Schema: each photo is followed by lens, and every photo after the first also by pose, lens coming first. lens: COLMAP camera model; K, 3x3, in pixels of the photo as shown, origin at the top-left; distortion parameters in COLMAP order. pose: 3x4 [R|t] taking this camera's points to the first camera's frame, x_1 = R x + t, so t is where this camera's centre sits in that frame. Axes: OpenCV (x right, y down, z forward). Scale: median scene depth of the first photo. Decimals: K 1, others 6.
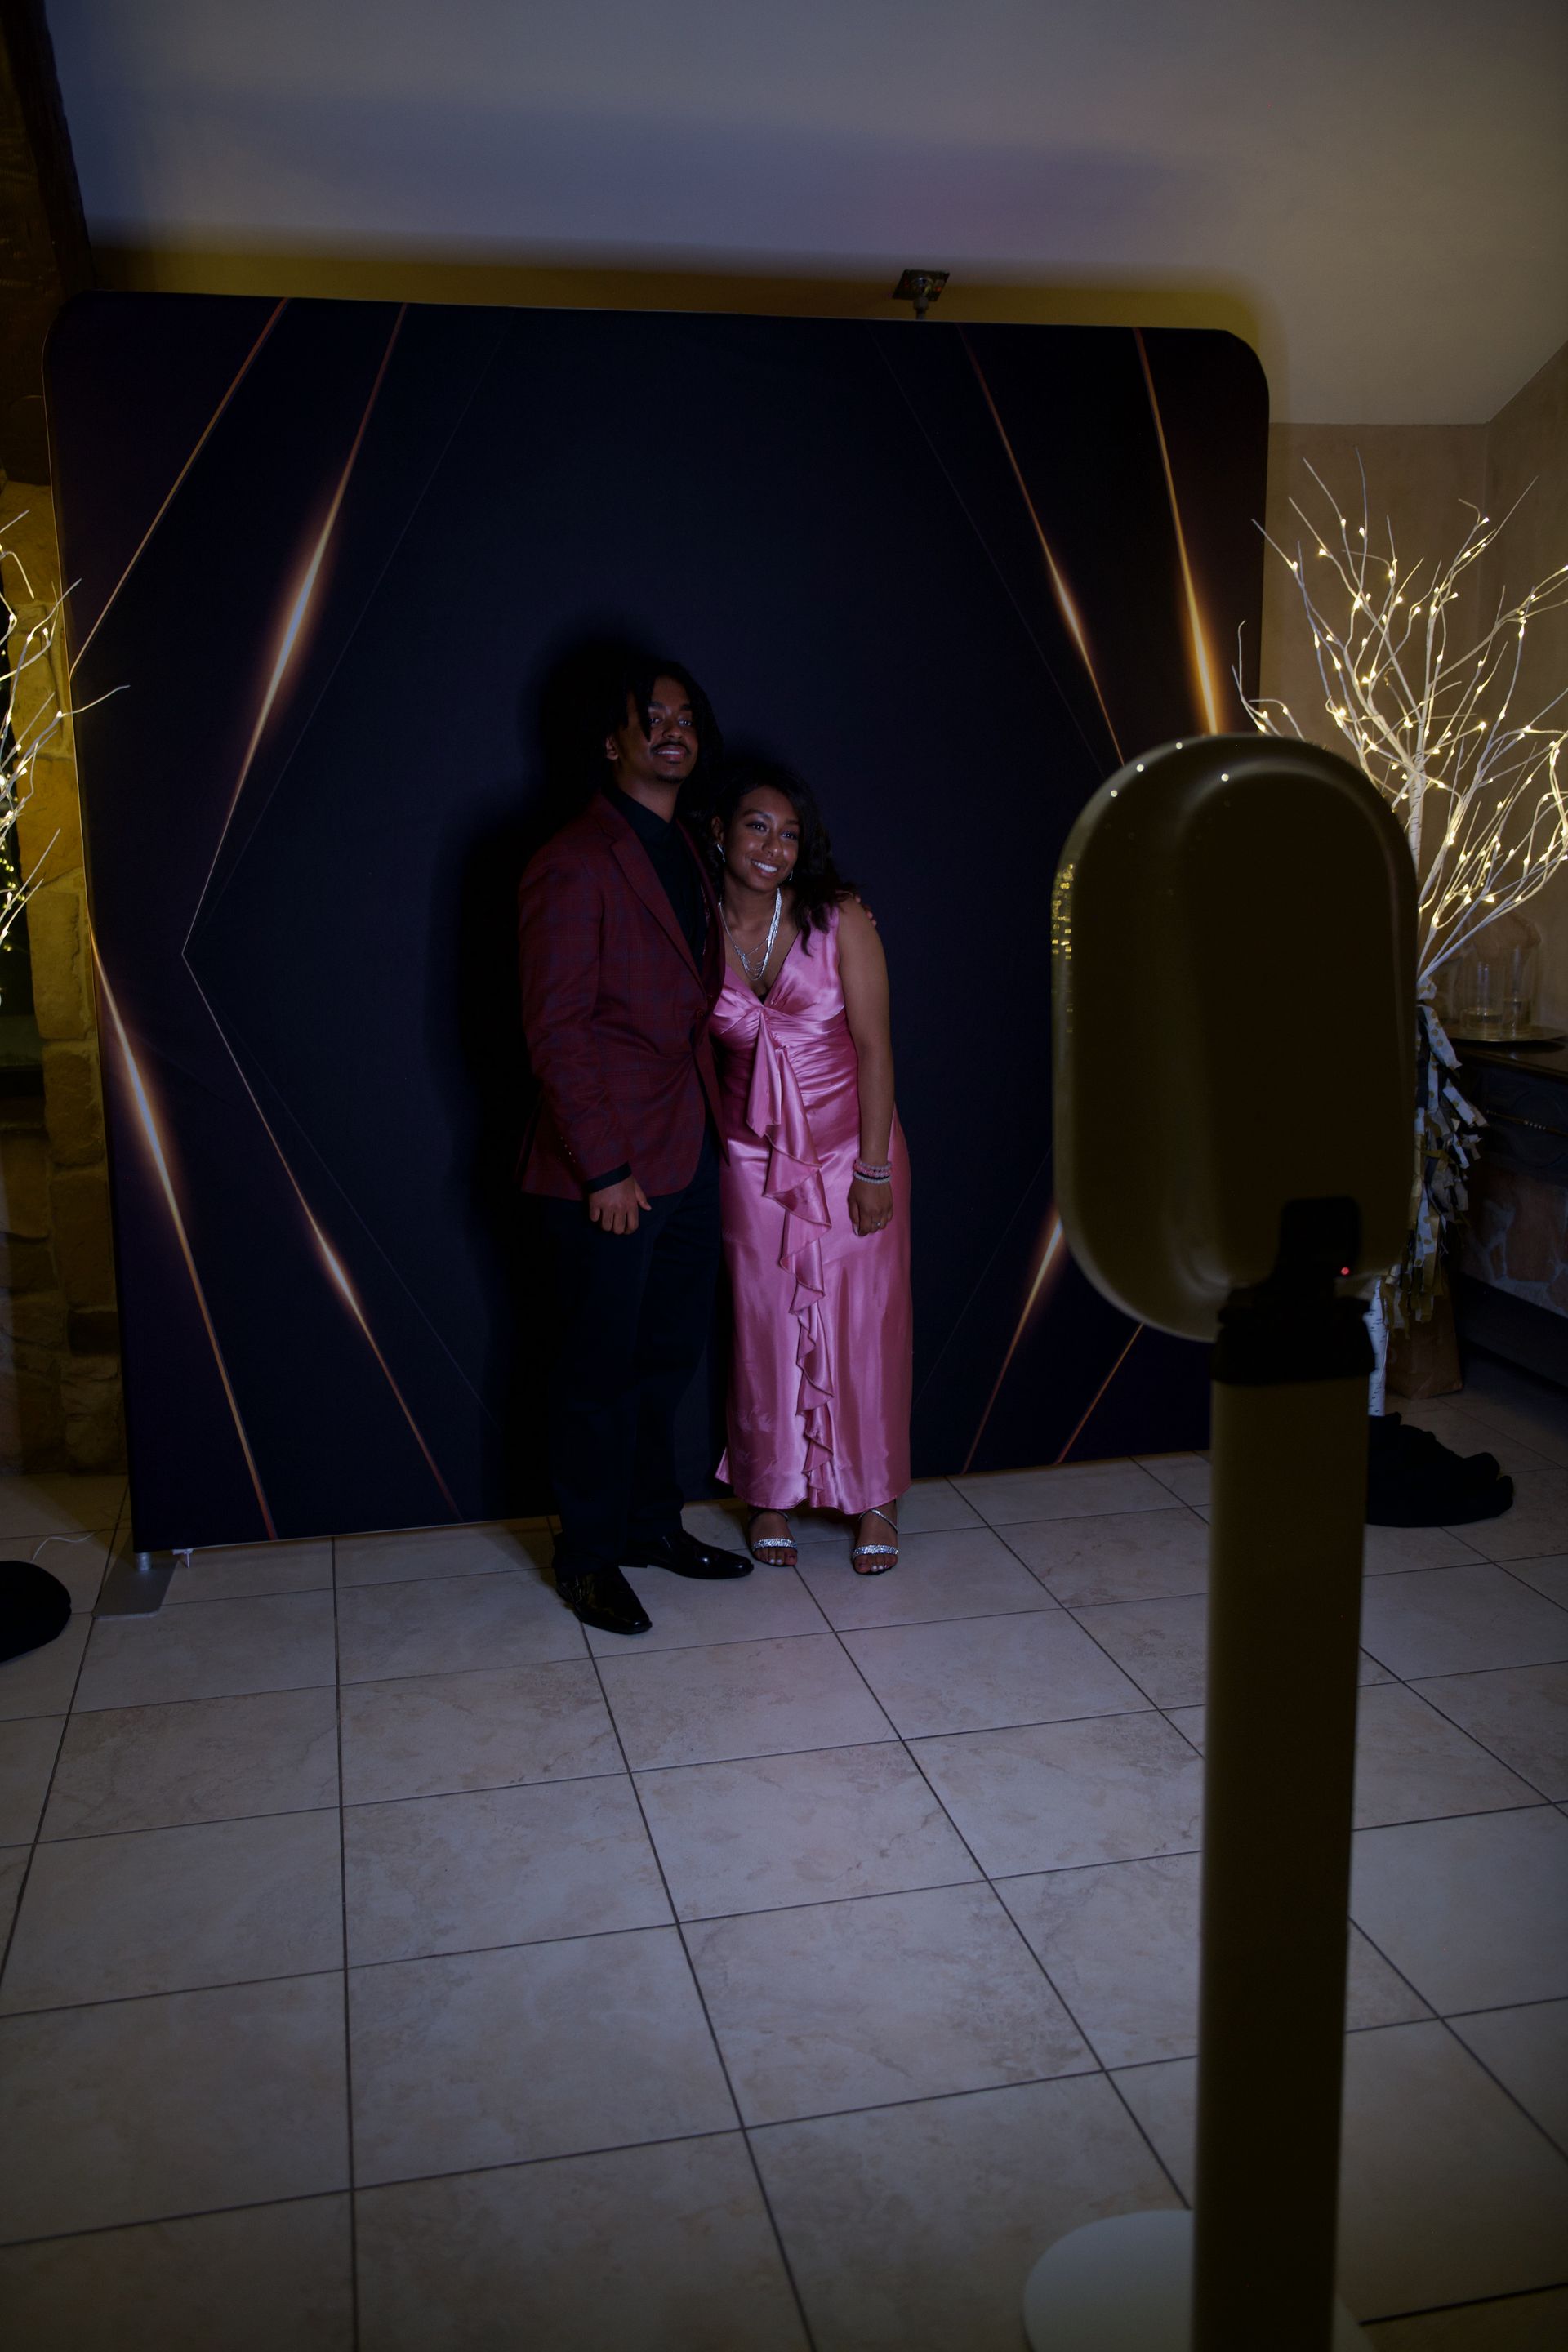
lens RADIAL K [[2033.9, 0, 783.3], [0, 2033.9, 1173.0], [0, 0, 1]] dist [-0.009858, -0.005947]
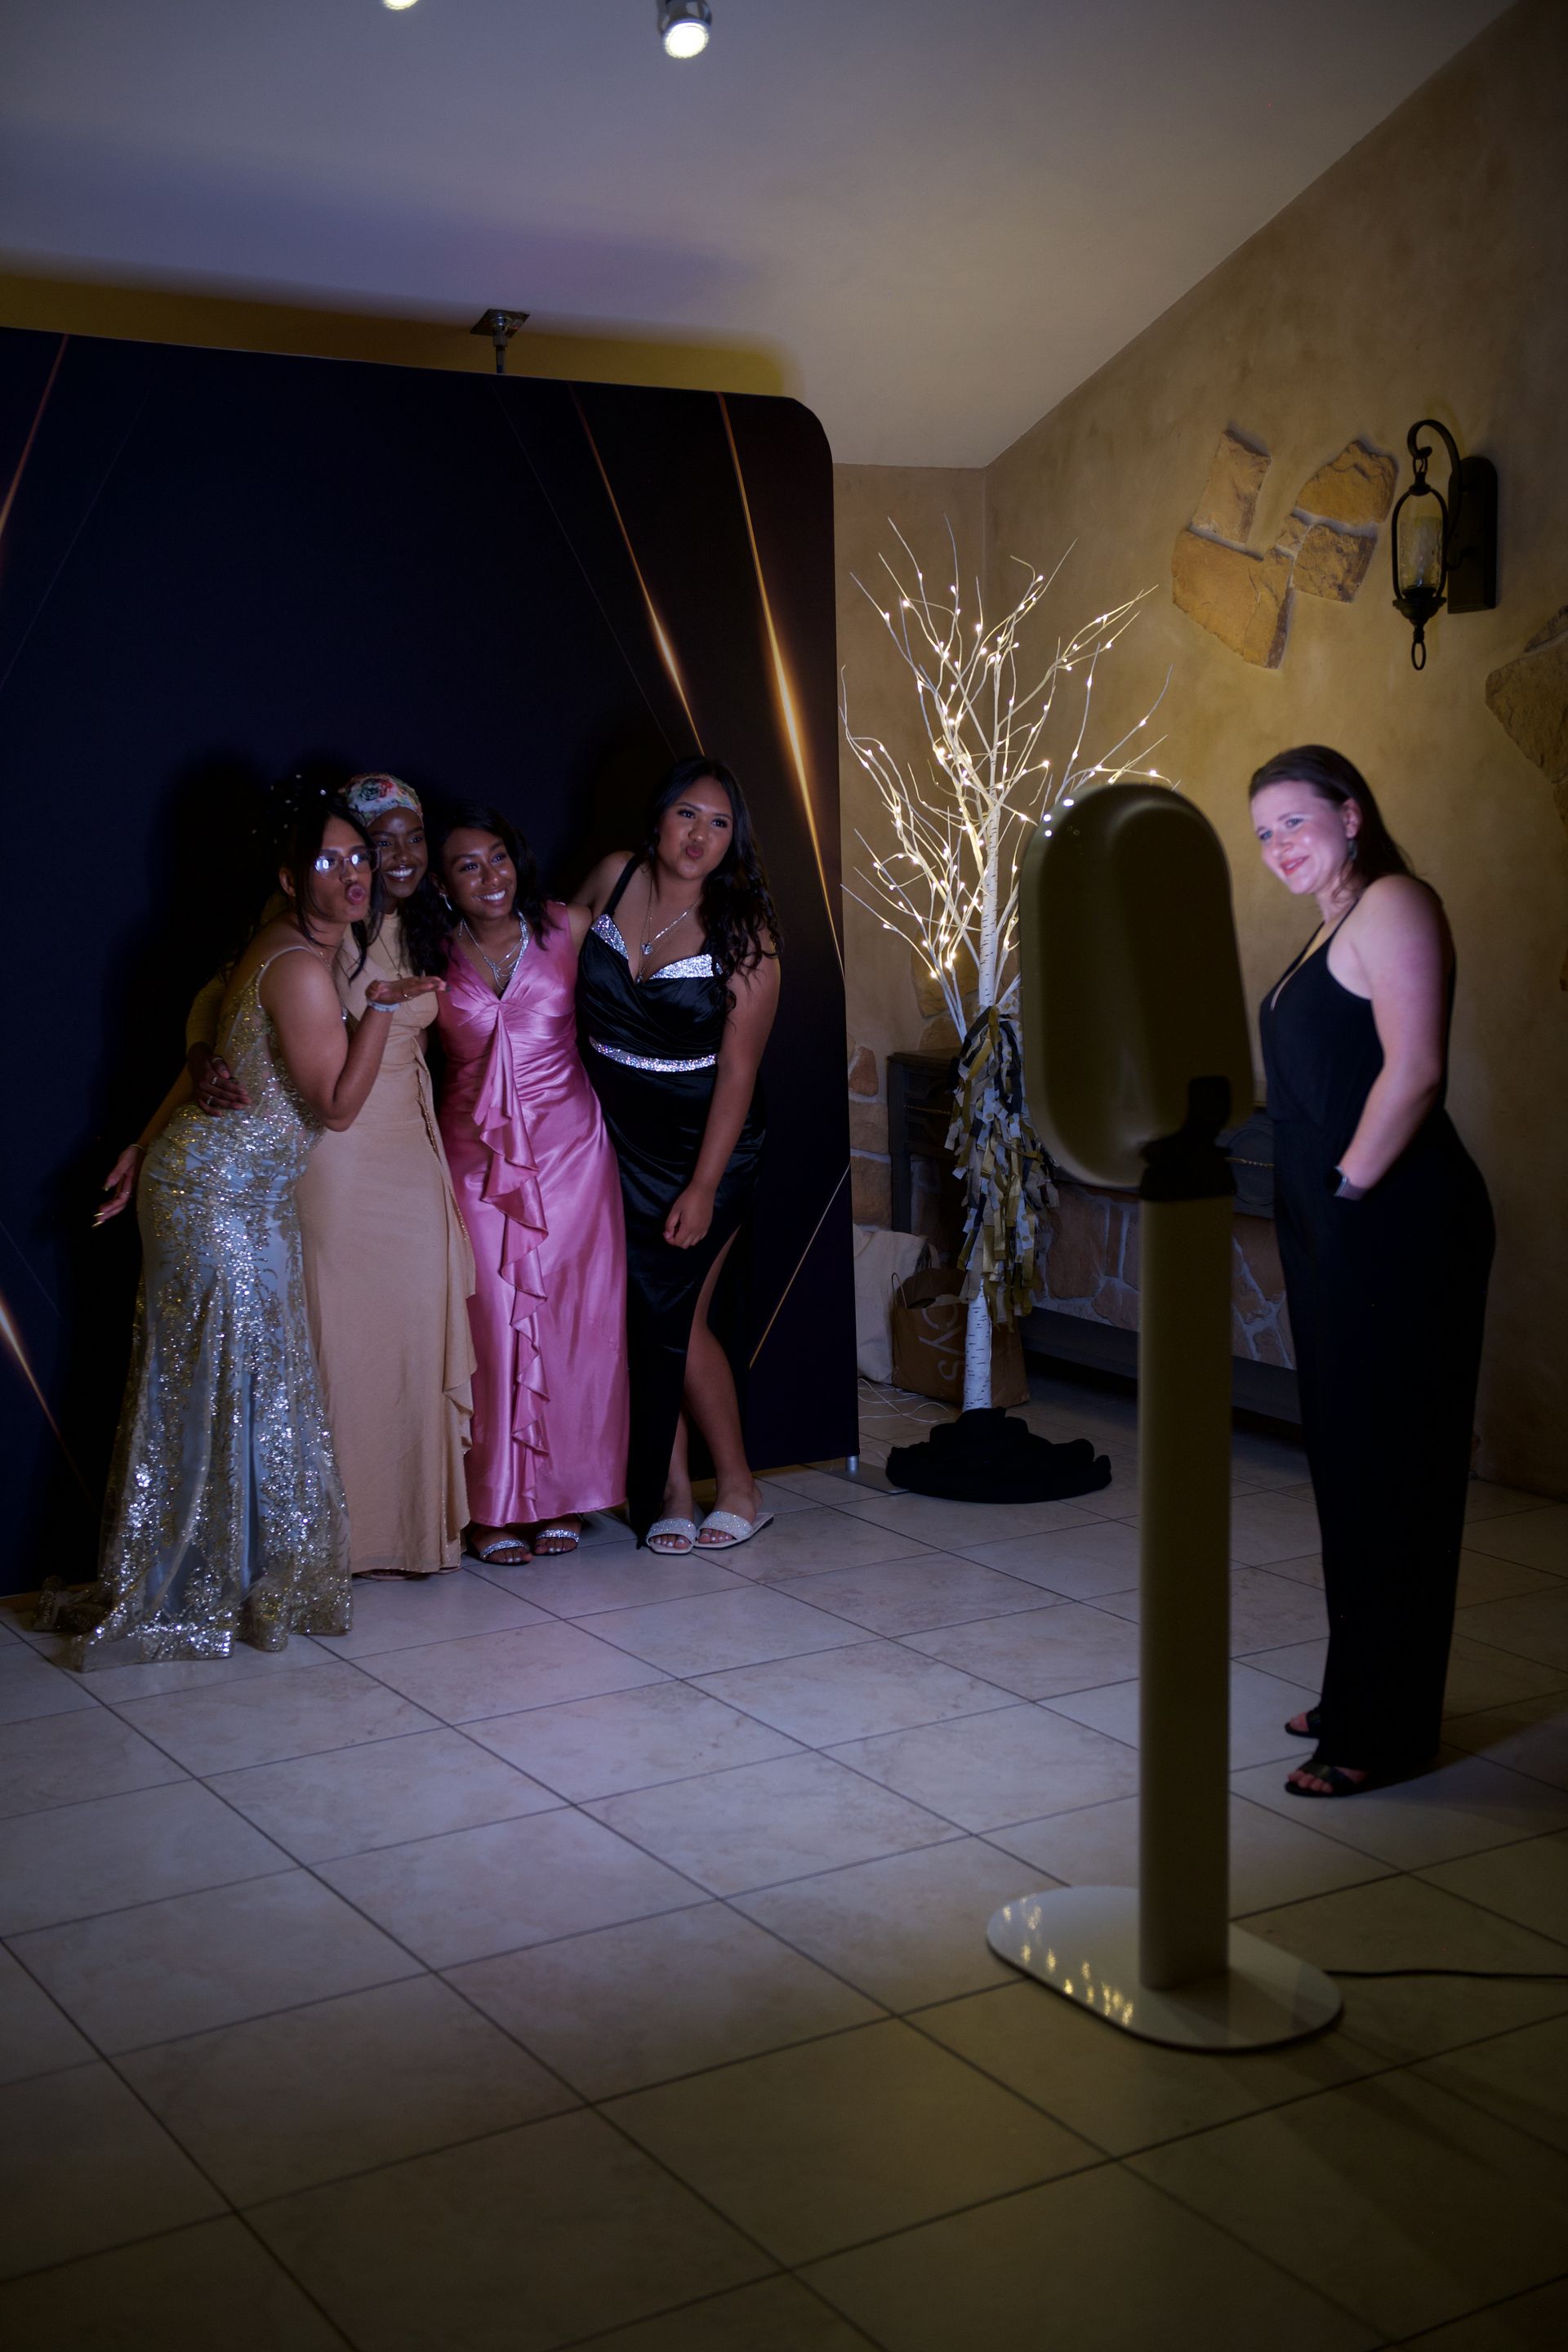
lens RADIAL K [[2750.5, 0, 783.7], [0, 2750.5, 1174.7], [0, 0, 1]] dist [0.073591, 0.000000]
pose [[0.944576, -0.039091, 0.325956, -0.287688], [0.058439, 0.997049, -0.049778, 0.067596], [-0.323048, 0.066067, 0.944074, -0.349030]]
